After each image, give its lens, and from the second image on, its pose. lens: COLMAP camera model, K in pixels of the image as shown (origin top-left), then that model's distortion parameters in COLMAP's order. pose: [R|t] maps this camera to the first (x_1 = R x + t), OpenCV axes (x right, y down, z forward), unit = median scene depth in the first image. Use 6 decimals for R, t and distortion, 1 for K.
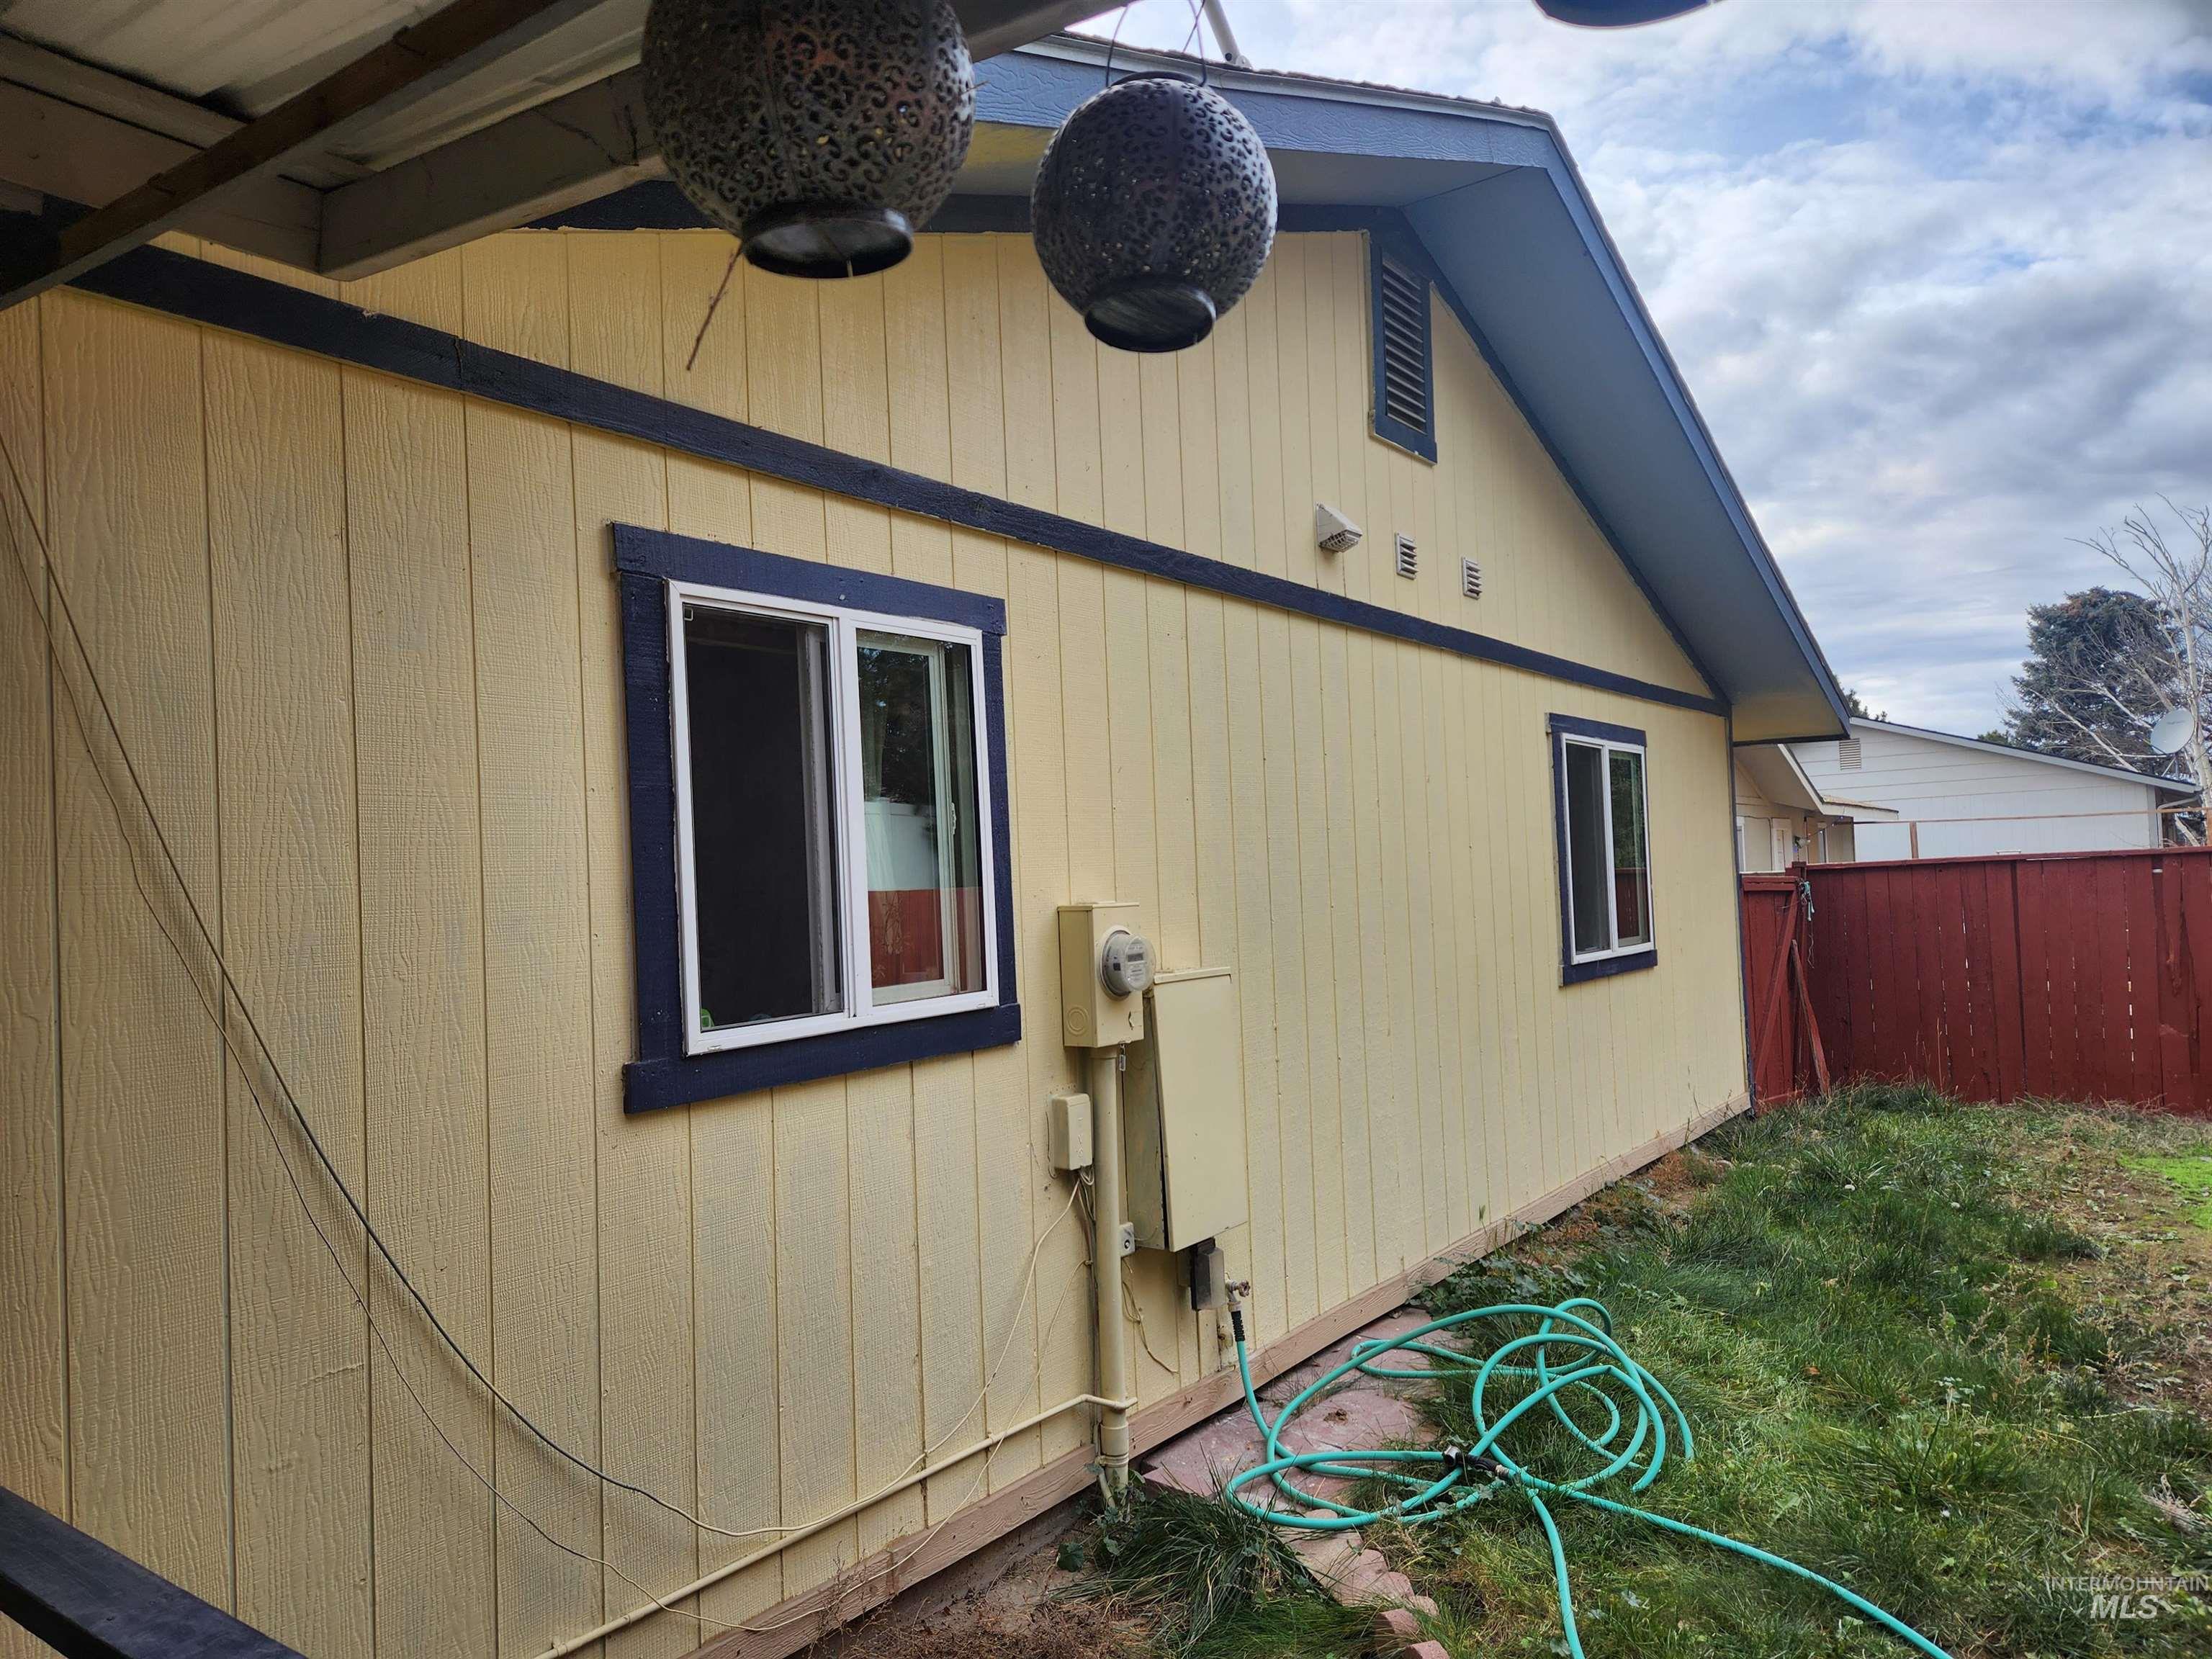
lens RADIAL K [[1469.3, 0, 1094.2], [0, 1469.3, 837.2], [0, 0, 1]] dist [0.083609, -0.065996]
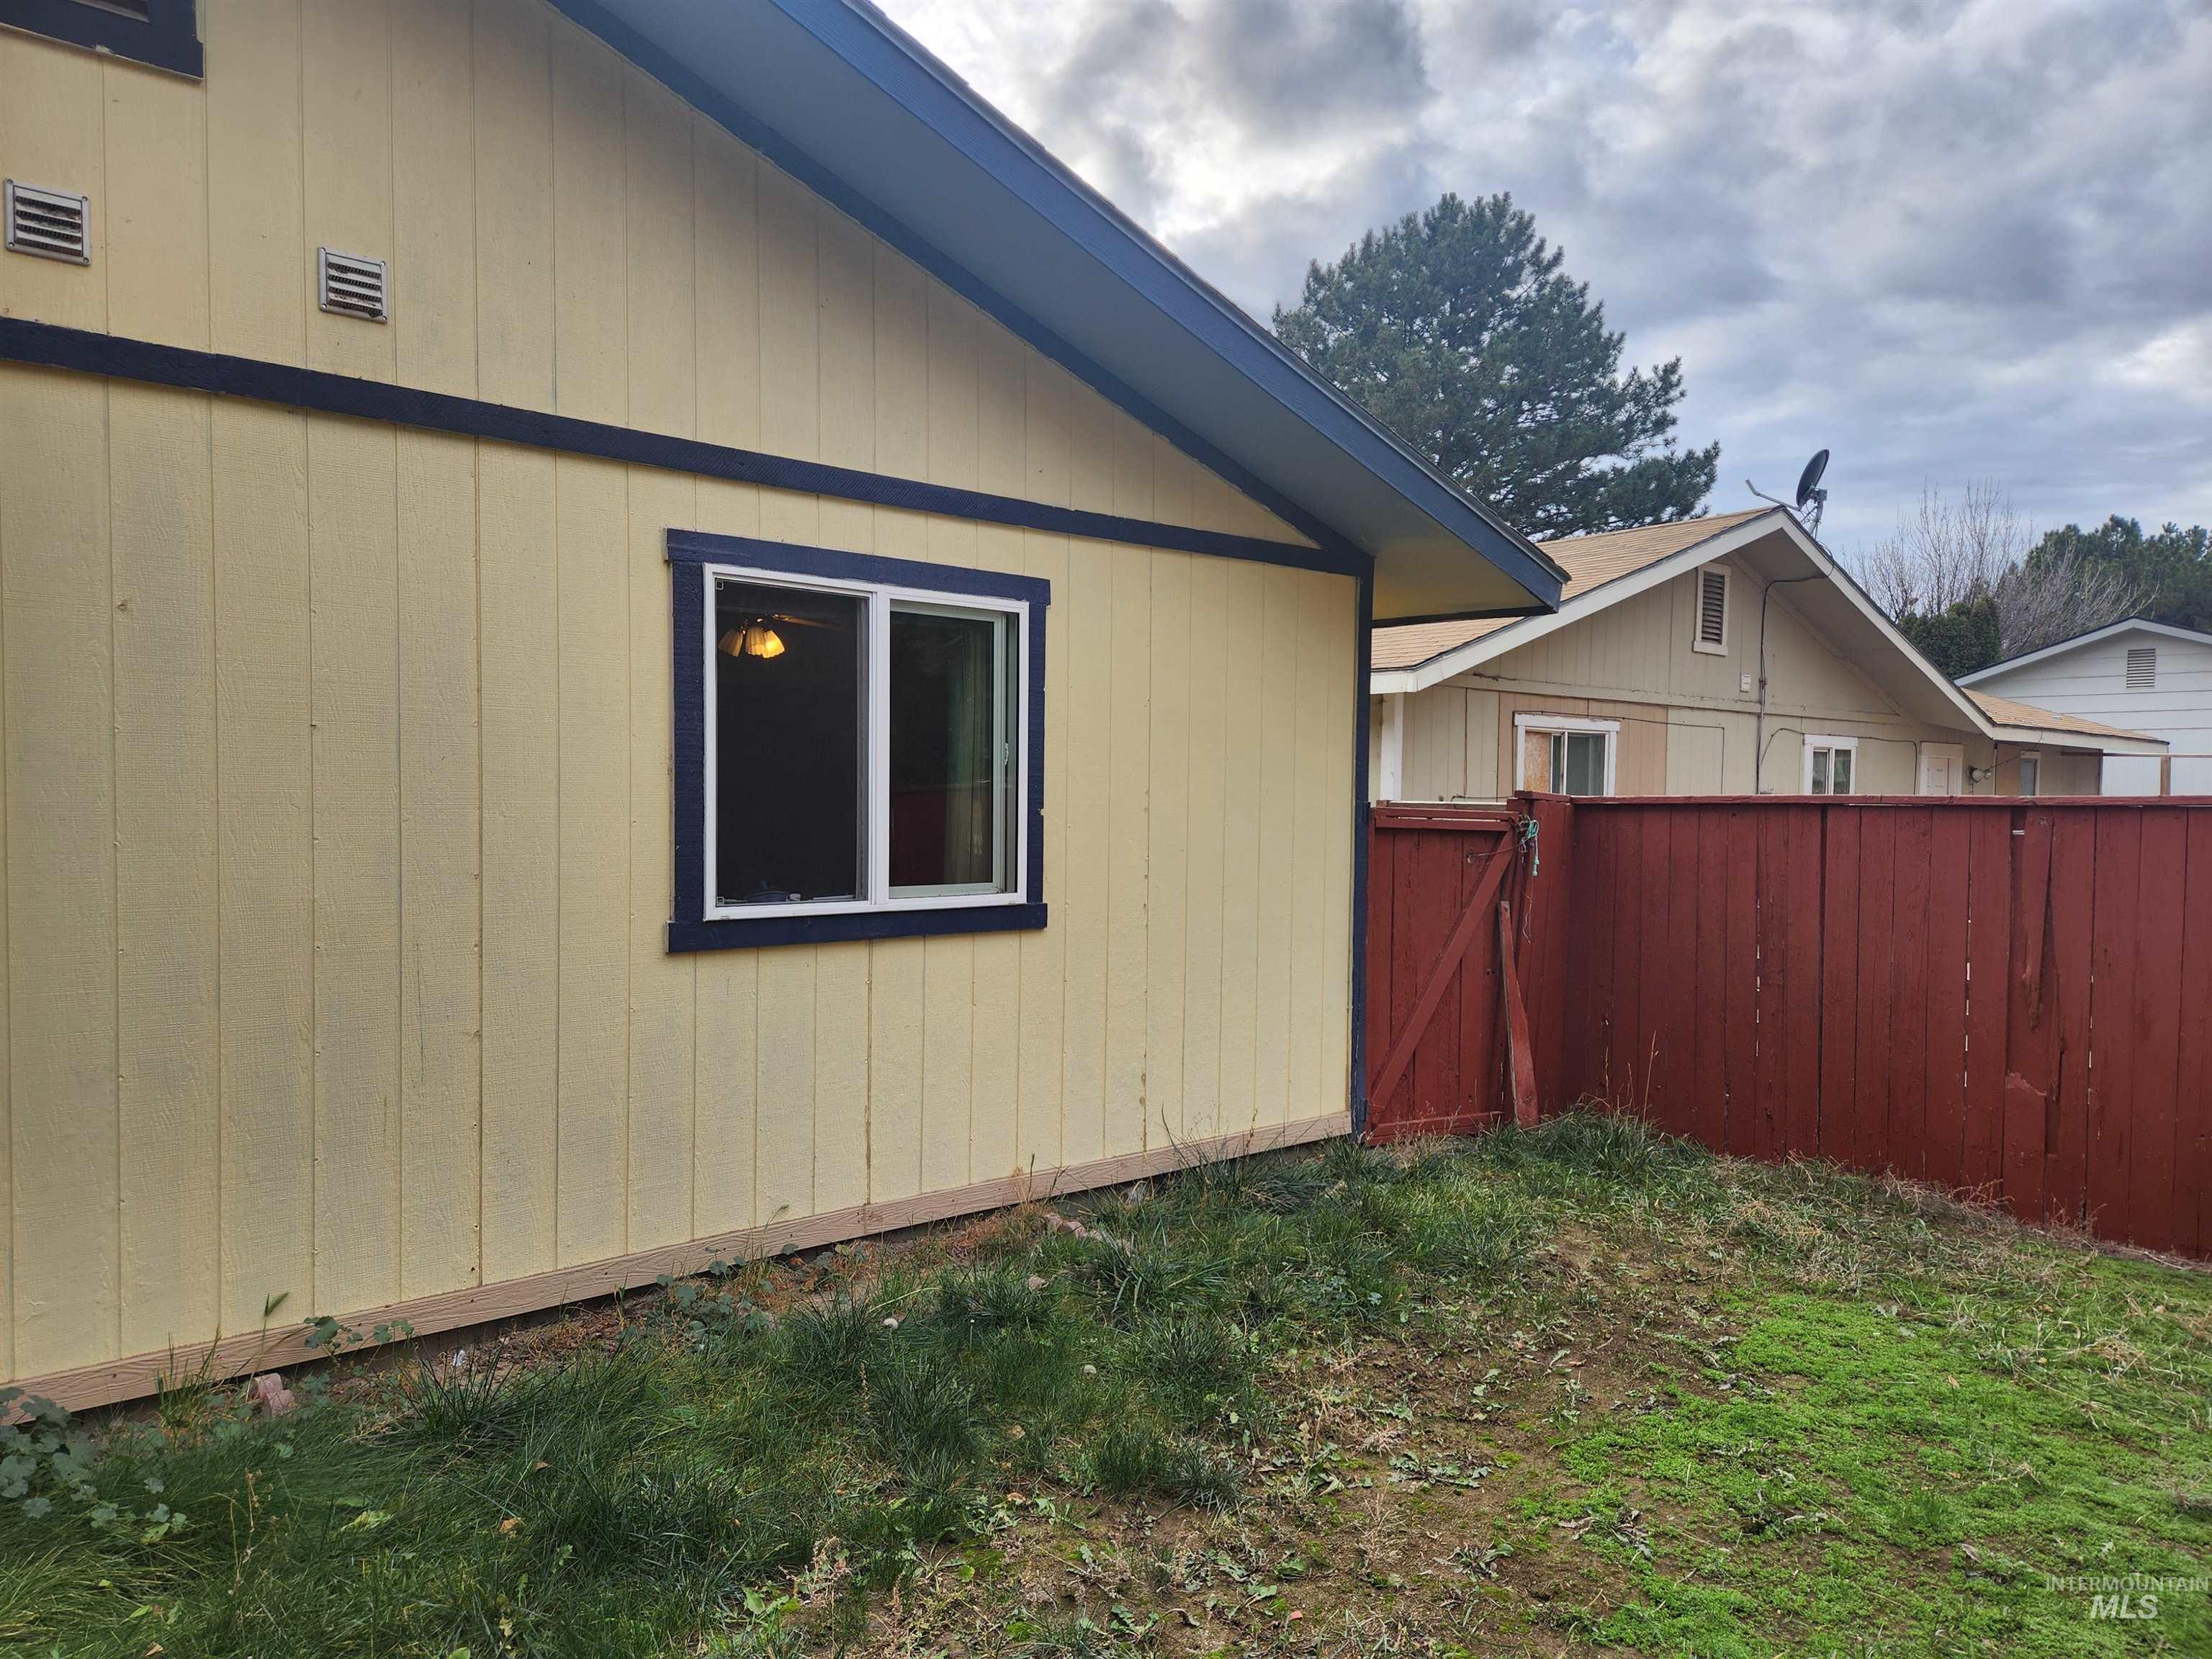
lens RADIAL K [[1469.3, 0, 1099.6], [0, 1469.3, 841.5], [0, 0, 1]] dist [0.083609, -0.065996]
pose [[0.974080, 0.061289, -0.217743, 0.977261], [-0.045217, 0.995924, 0.078048, -0.012416], [0.221639, -0.066180, 0.972881, 0.628392]]
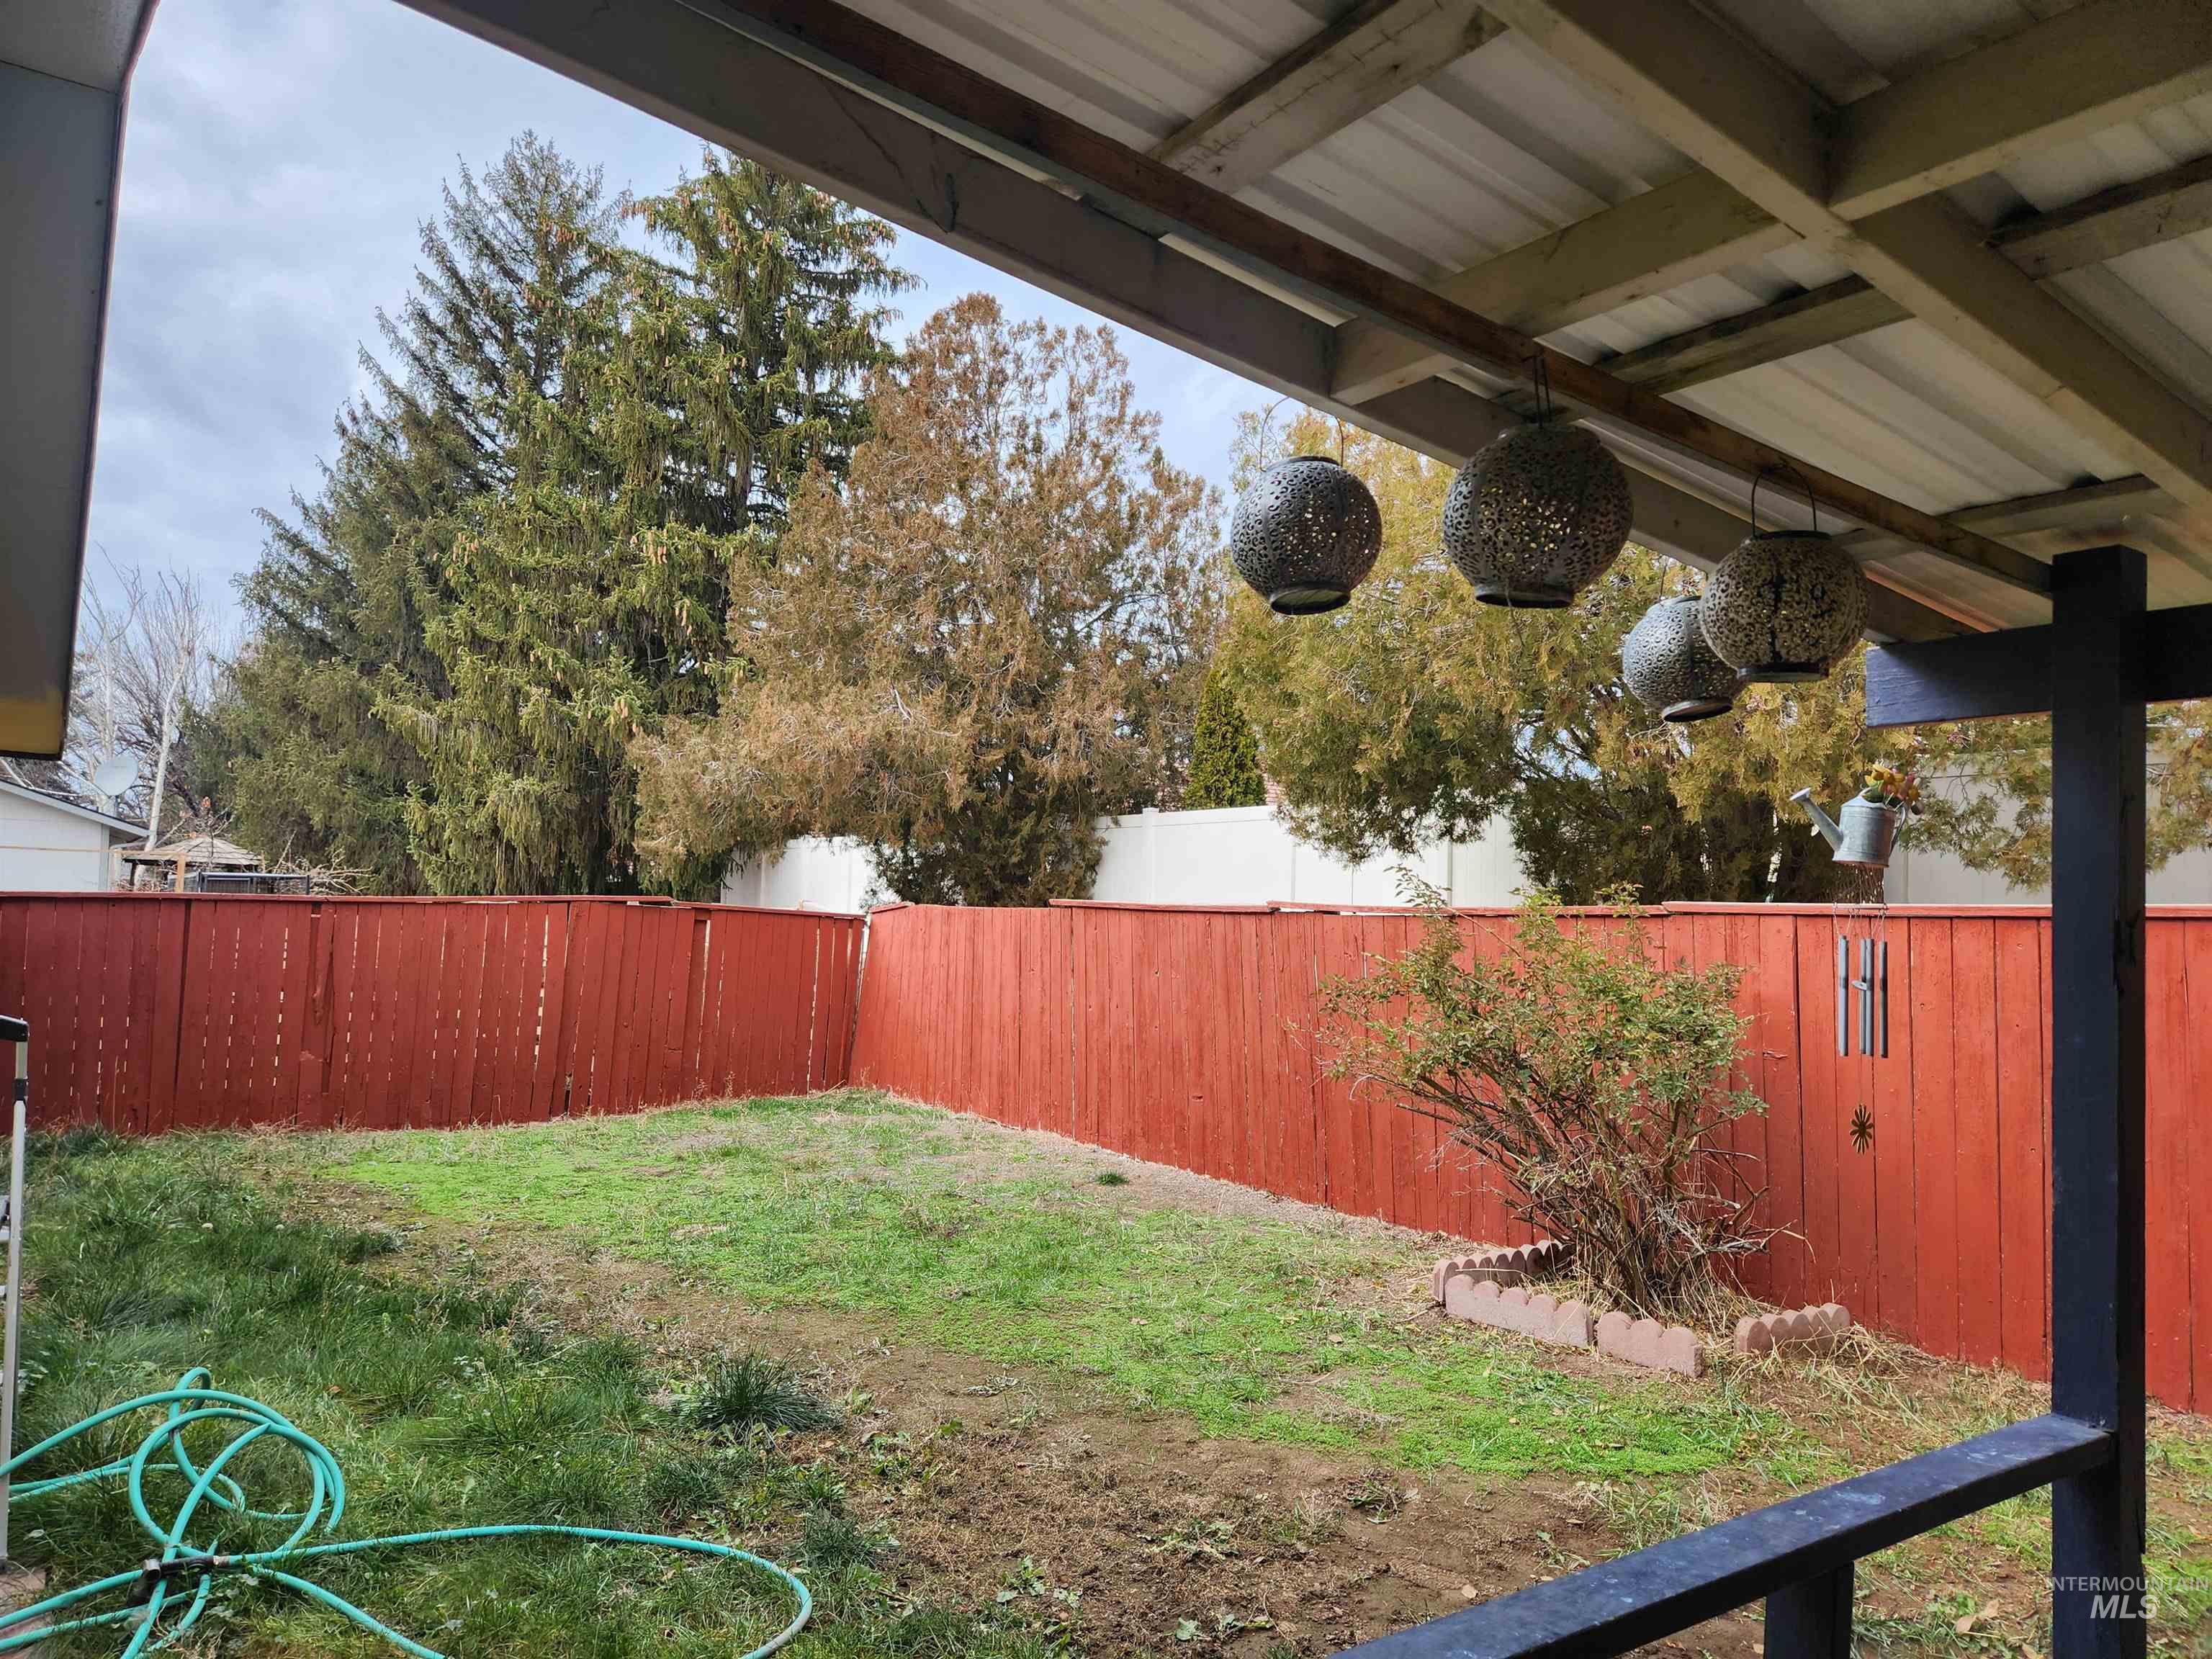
lens RADIAL K [[1469.3, 0, 1100.5], [0, 1469.3, 835.8], [0, 0, 1]] dist [0.083609, -0.065996]
pose [[0.300990, 0.097088, 0.948672, -0.407571], [-0.075092, 0.994128, -0.077915, 0.011686], [-0.950666, -0.047786, 0.306513, 0.191444]]
